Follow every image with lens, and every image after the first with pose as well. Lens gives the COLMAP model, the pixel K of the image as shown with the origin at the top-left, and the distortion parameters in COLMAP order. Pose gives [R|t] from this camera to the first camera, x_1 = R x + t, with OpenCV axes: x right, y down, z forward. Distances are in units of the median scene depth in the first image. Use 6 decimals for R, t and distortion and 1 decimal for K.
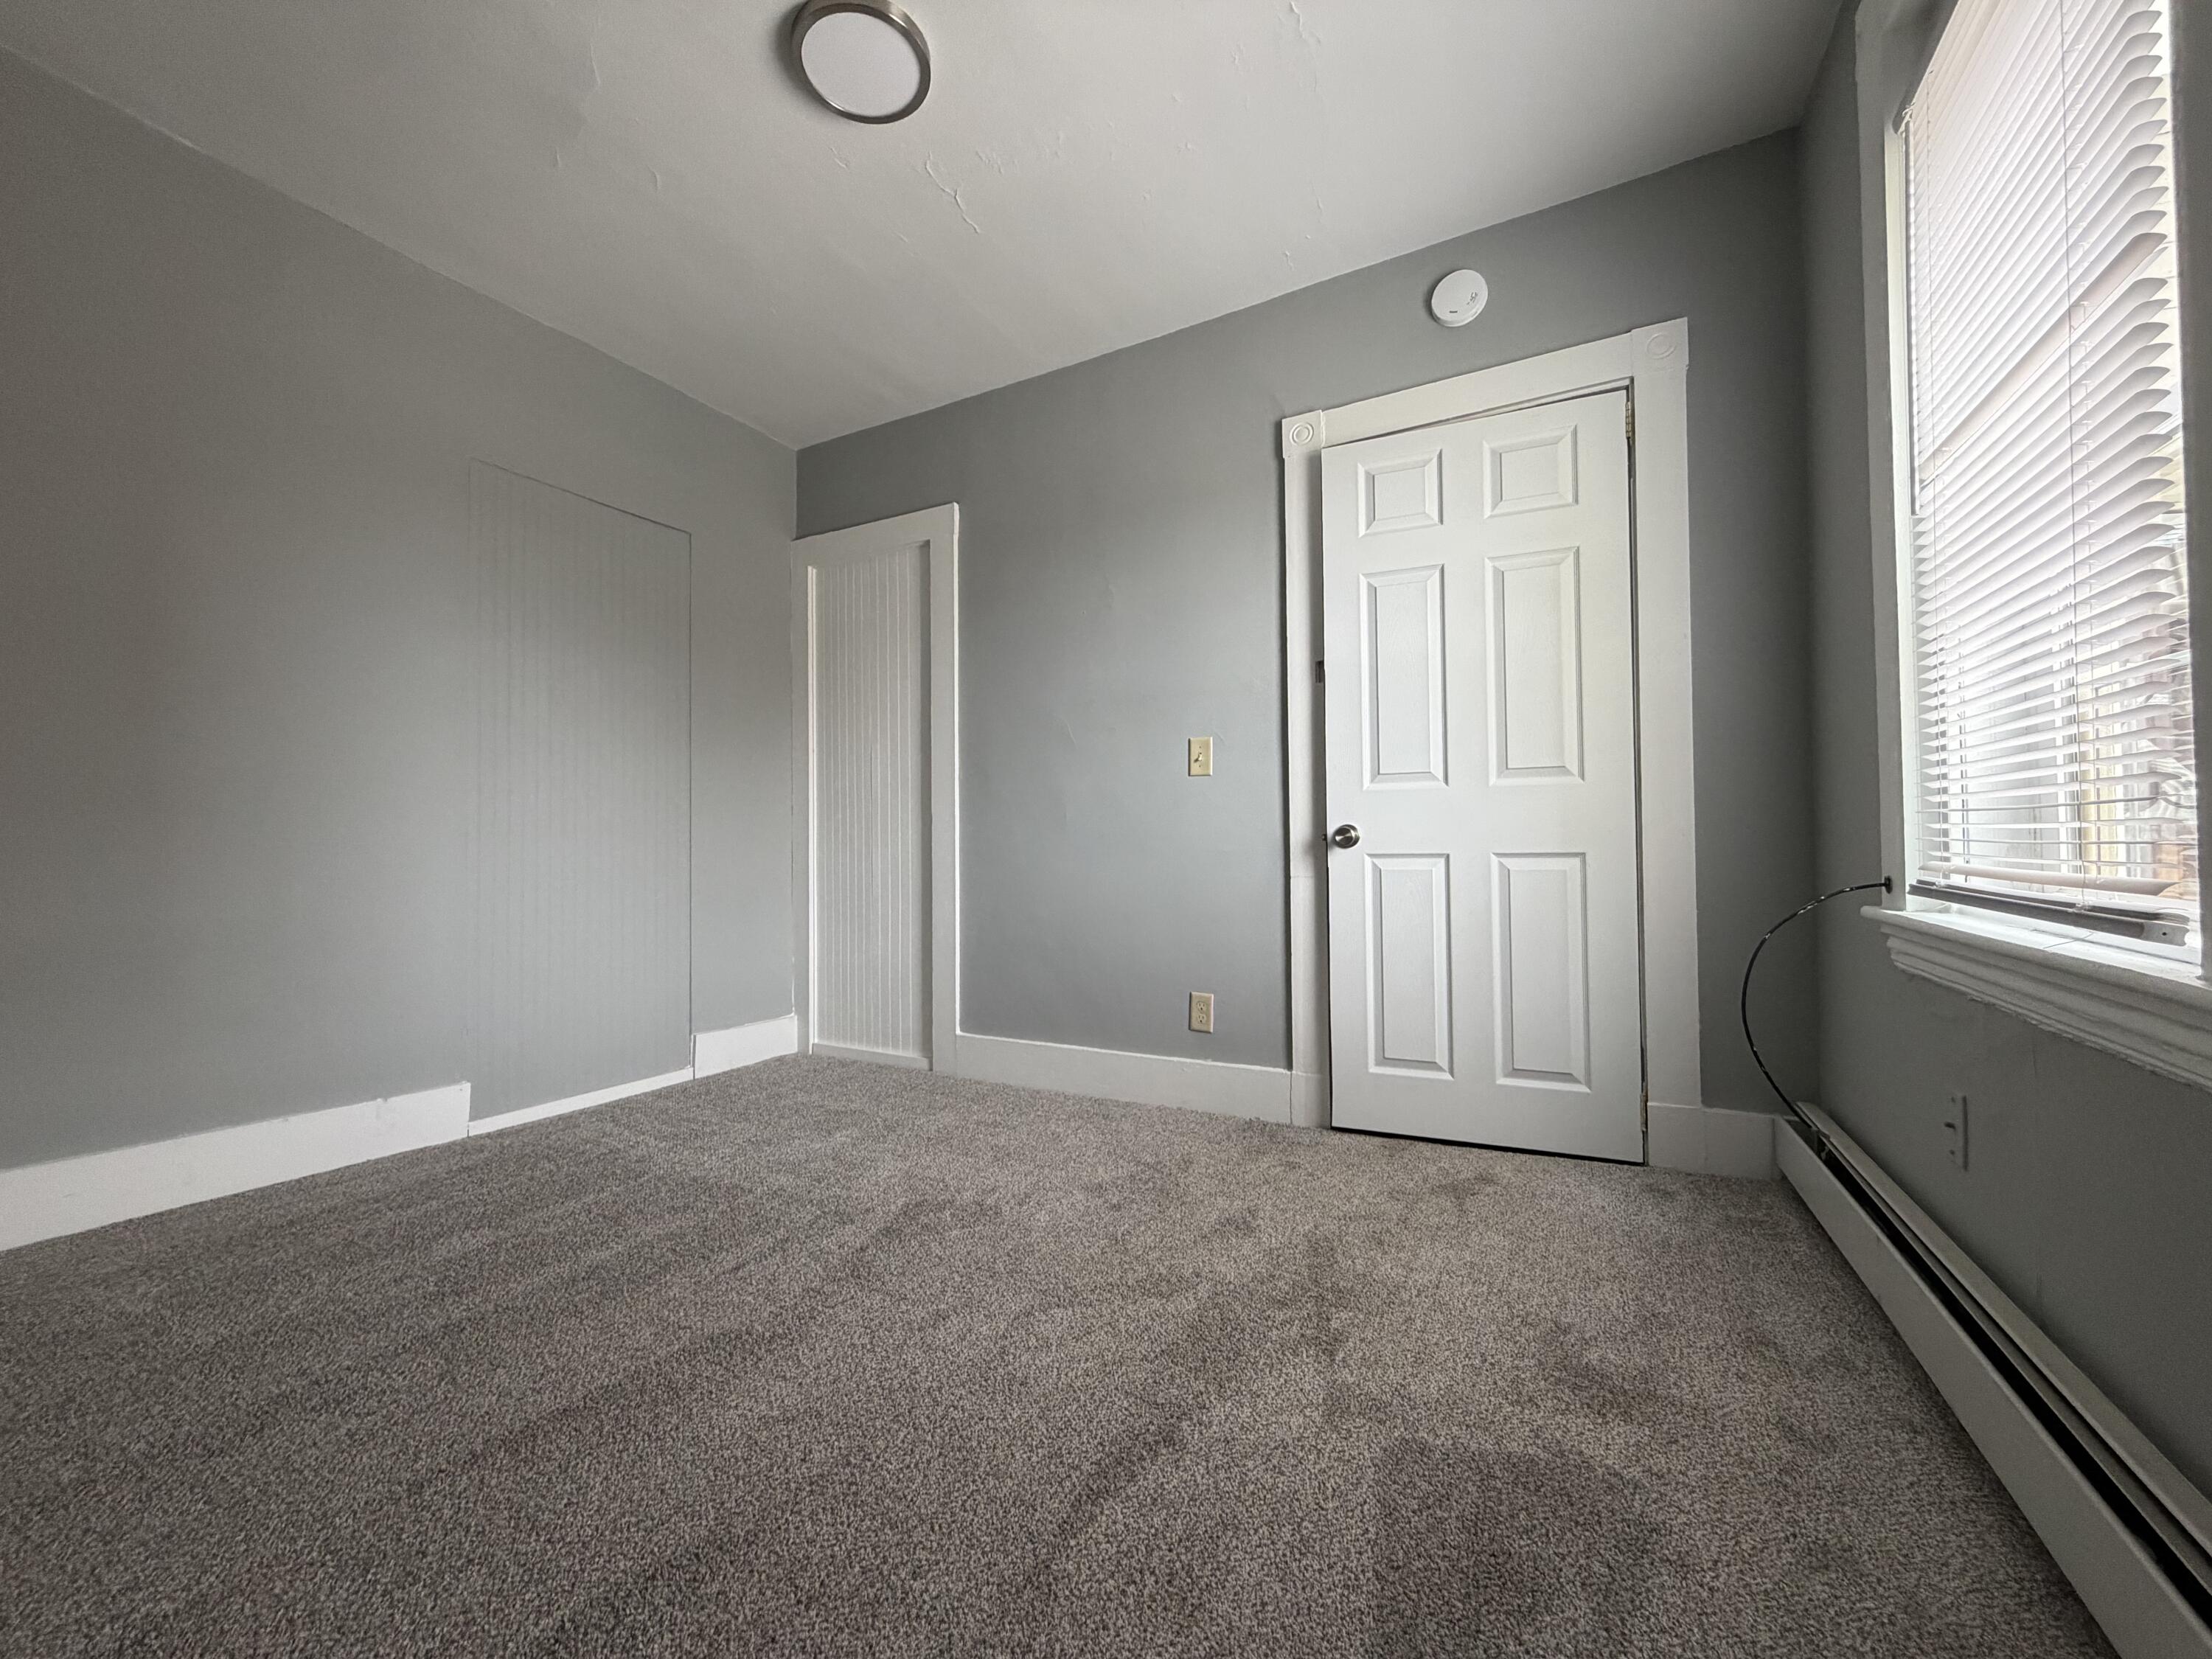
lens RADIAL K [[881.4, 0, 1094.9], [0, 881.4, 827.5], [0, 0, 1]] dist [-0.001554, 0.000484]
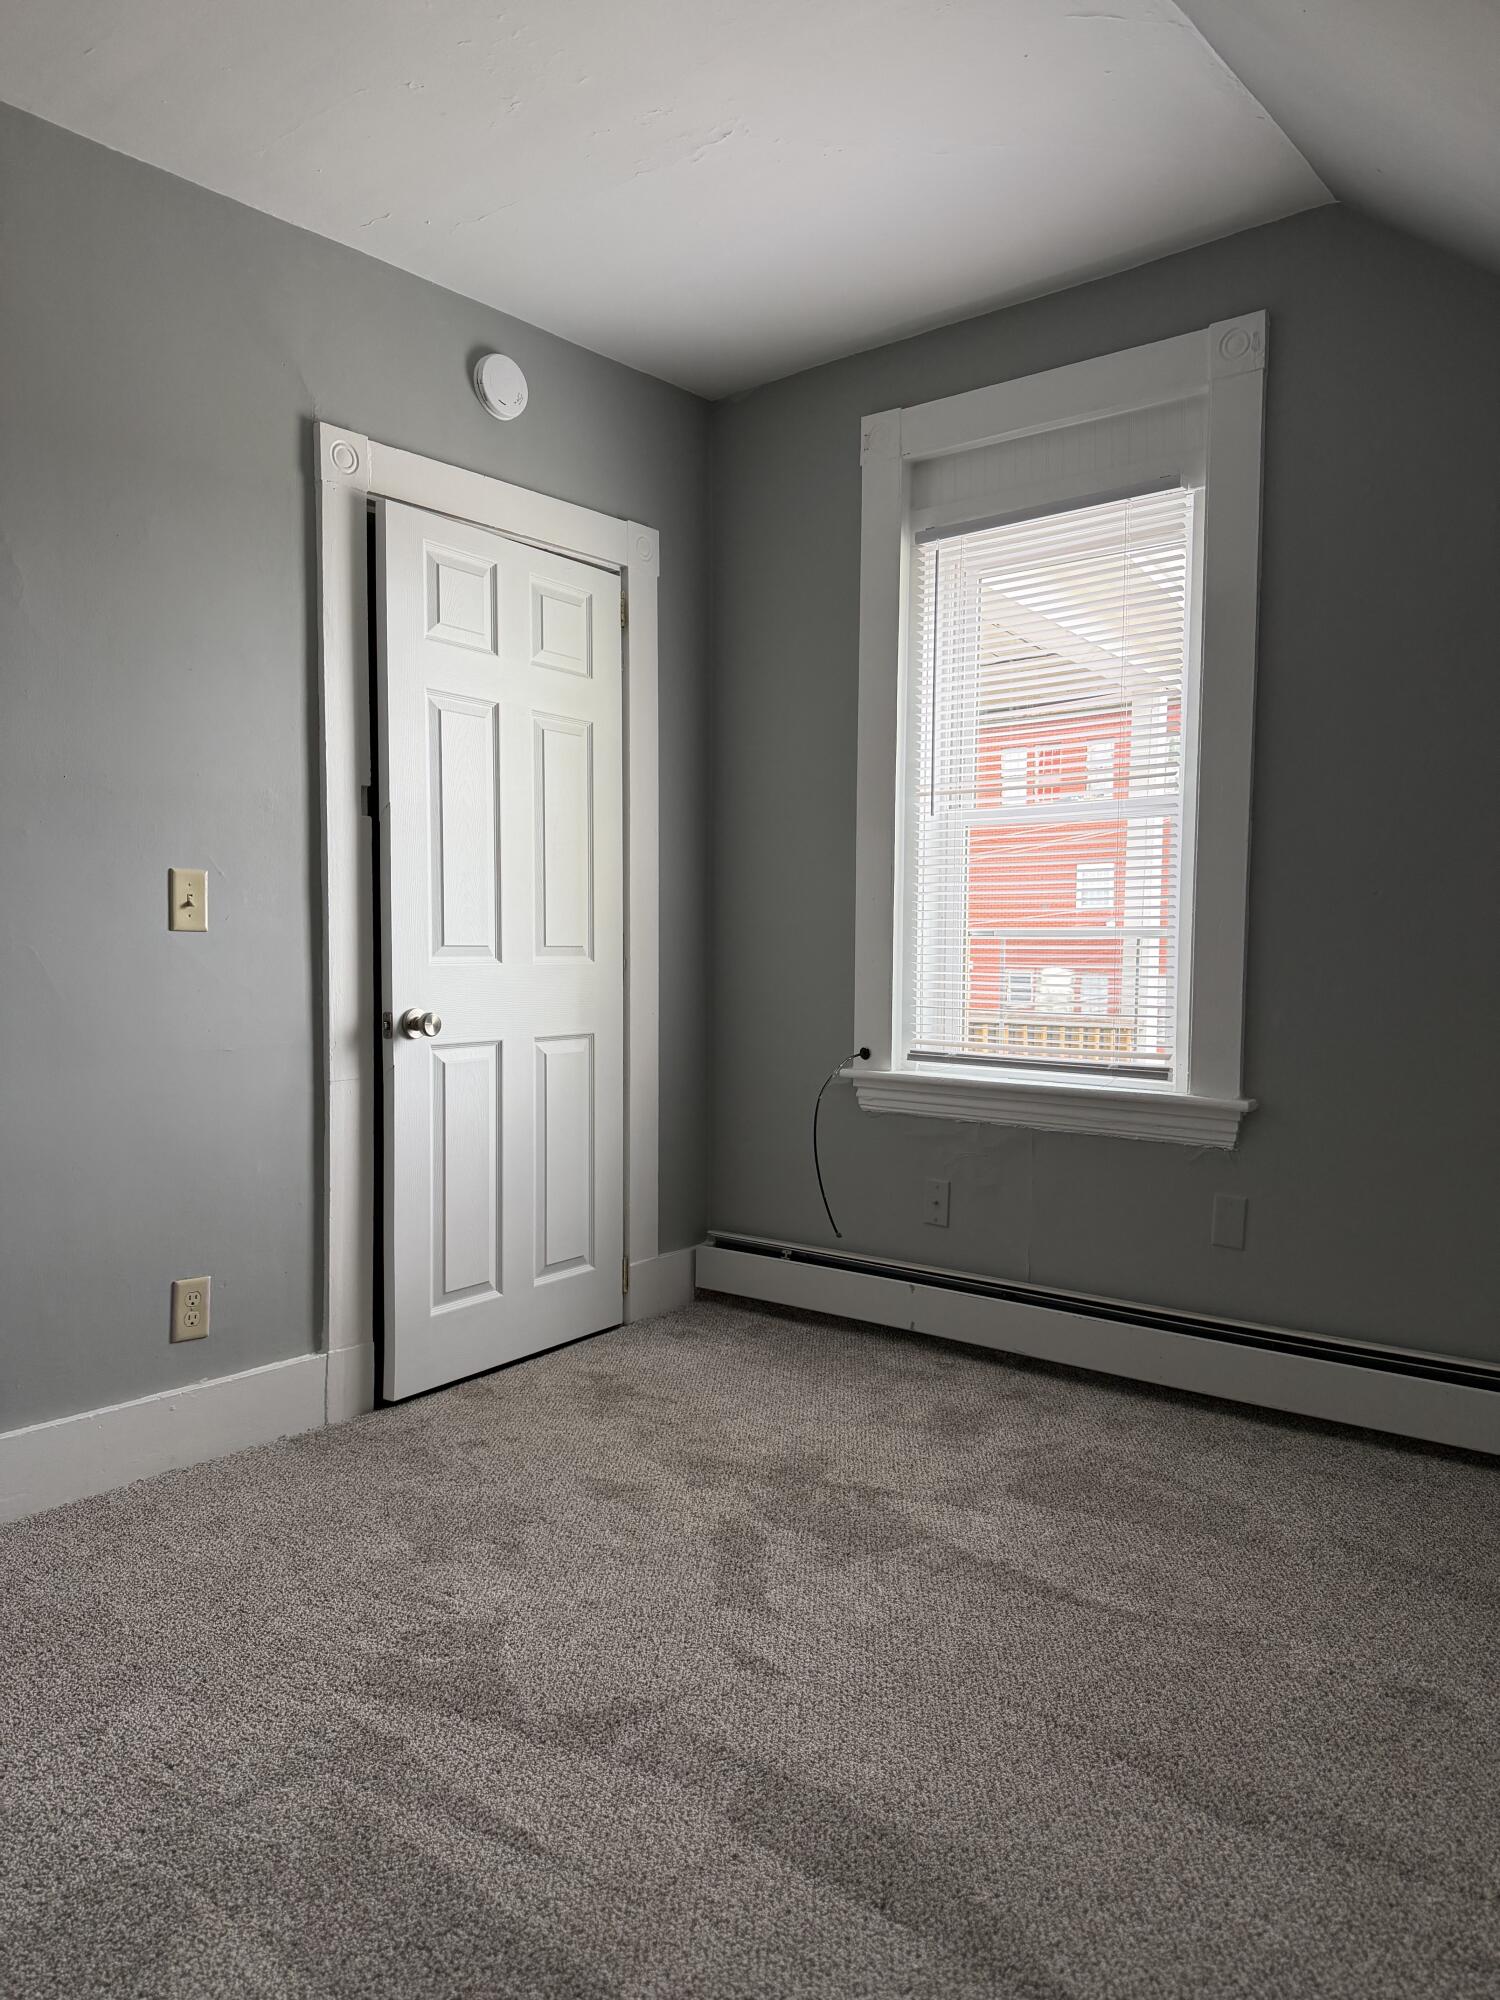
lens RADIAL K [[1408.2, 0, 744.7], [0, 1408.2, 1004.1], [0, 0, 1]] dist [0.053407, -0.072003]
pose [[0.190576, -0.030395, 0.981202, -0.950451], [-0.024255, 0.999070, 0.035660, -0.063099], [-0.981373, -0.030595, 0.189661, 0.515924]]
